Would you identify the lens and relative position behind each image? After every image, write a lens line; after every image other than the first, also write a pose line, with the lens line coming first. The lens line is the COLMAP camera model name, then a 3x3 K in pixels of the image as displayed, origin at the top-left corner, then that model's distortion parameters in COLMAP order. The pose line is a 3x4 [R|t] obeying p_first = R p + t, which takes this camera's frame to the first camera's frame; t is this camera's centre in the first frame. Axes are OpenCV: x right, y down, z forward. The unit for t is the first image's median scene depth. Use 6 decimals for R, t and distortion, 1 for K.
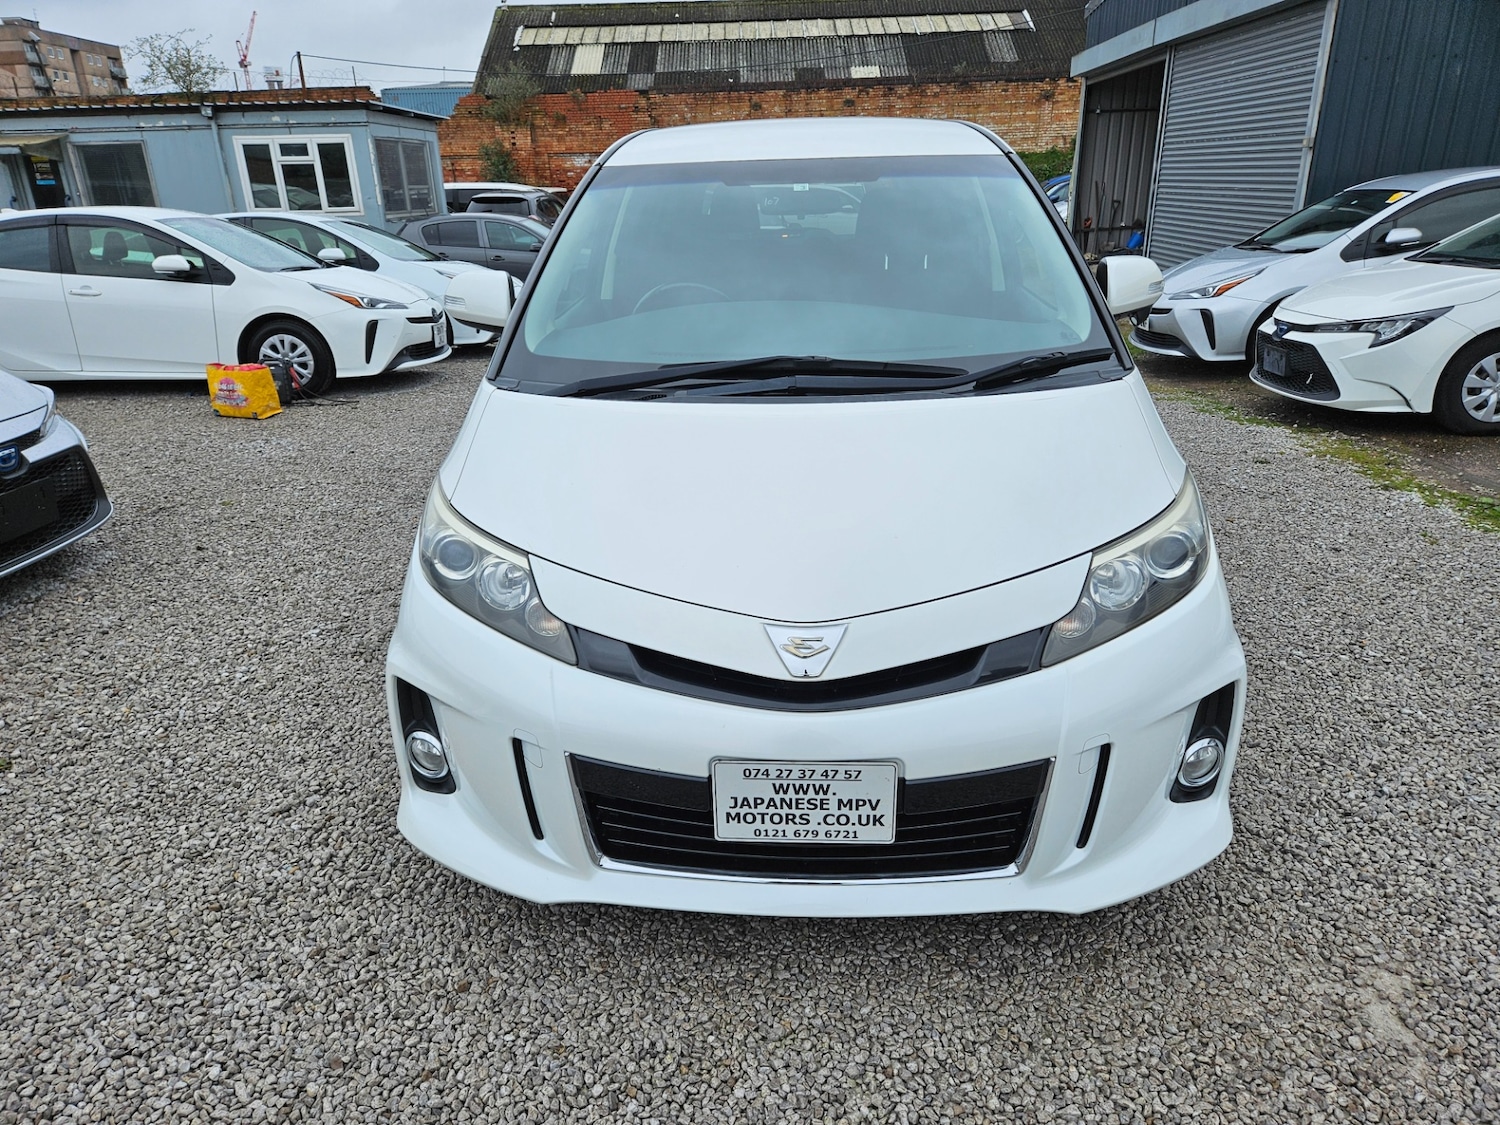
lens RADIAL K [[1010.3, 0, 736.7], [0, 1010.3, 572.5], [0, 0, 1]] dist [0.070459, -0.054590]
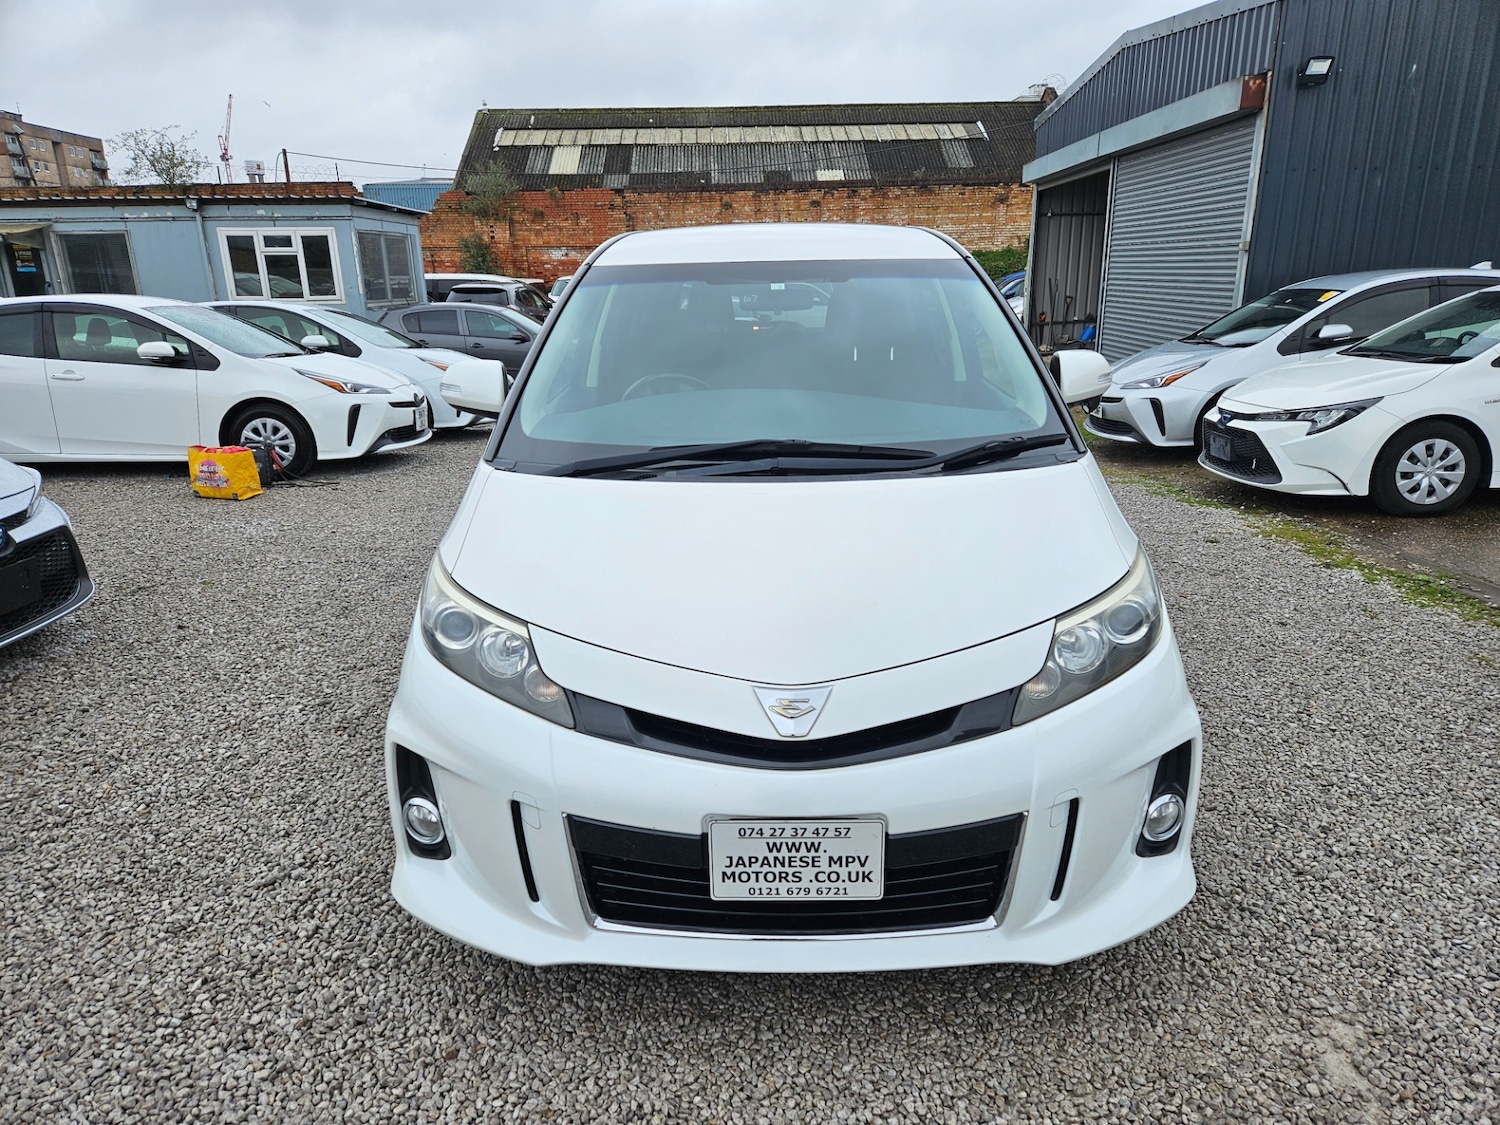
lens RADIAL K [[1001.9, 0, 743.8], [0, 1001.9, 571.4], [0, 0, 1]] dist [0.083318, -0.065590]
pose [[0.999378, -0.001606, 0.035219, -0.010982], [0.004411, 0.996807, -0.079726, 0.009153], [-0.034978, 0.079832, 0.996194, -0.047782]]
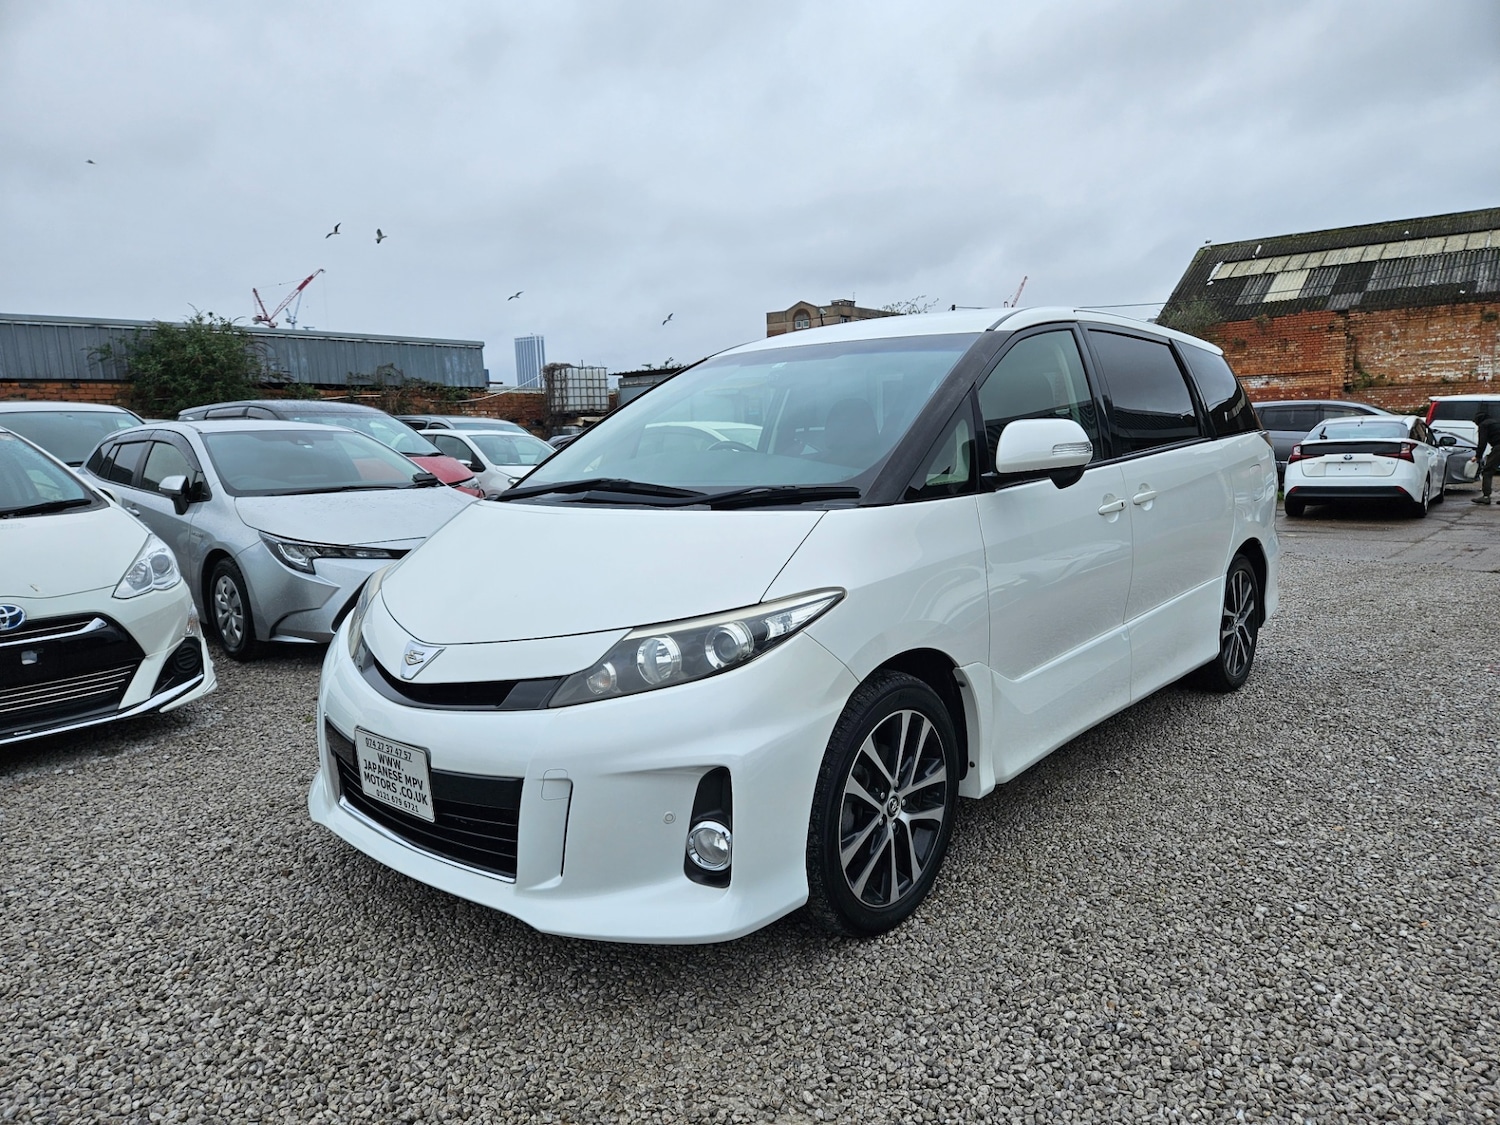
lens RADIAL K [[1003.7, 0, 728.9], [0, 1003.7, 561.5], [0, 0, 1]] dist [0.057713, -0.047051]
pose [[0.783646, 0.079048, -0.616158, 0.934578], [-0.210470, 0.966992, -0.143625, 0.040594], [0.584466, 0.242234, 0.774417, 0.115131]]
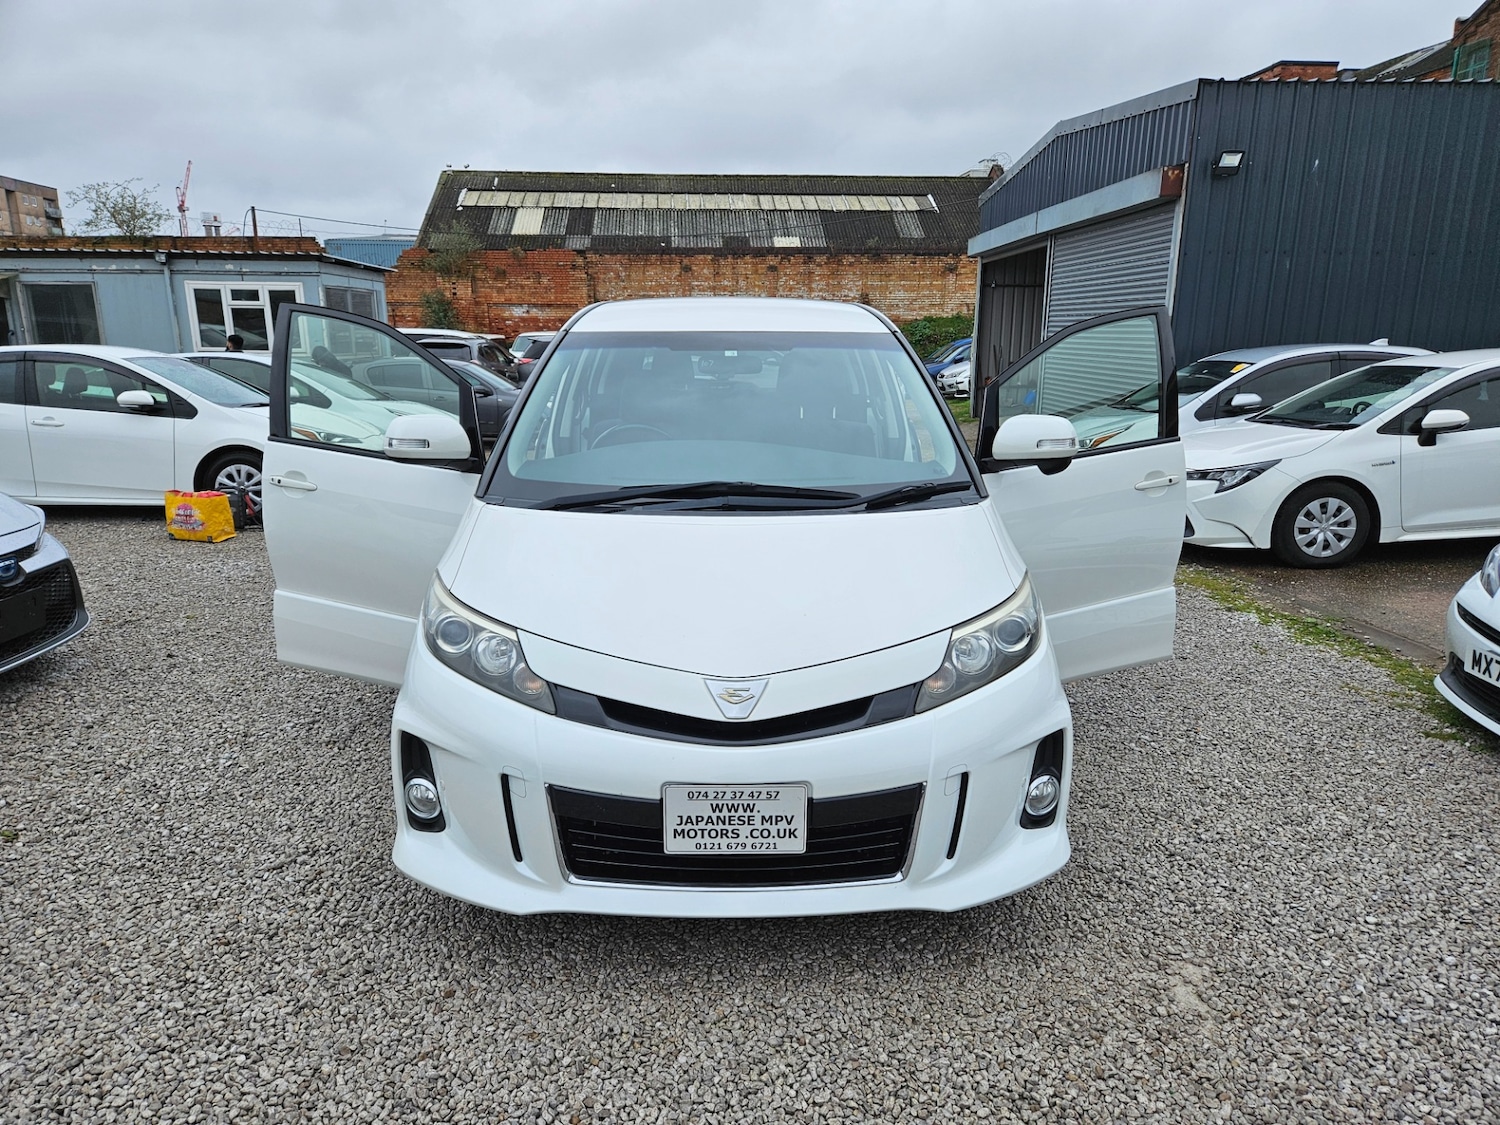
lens RADIAL K [[1010.3, 0, 736.7], [0, 1010.3, 572.5], [0, 0, 1]] dist [0.070459, -0.054590]
pose [[0.997374, 0.010422, 0.071676, -0.020348], [-0.000696, 0.990927, -0.134396, 0.068631], [-0.072426, 0.133994, 0.988332, -0.235781]]
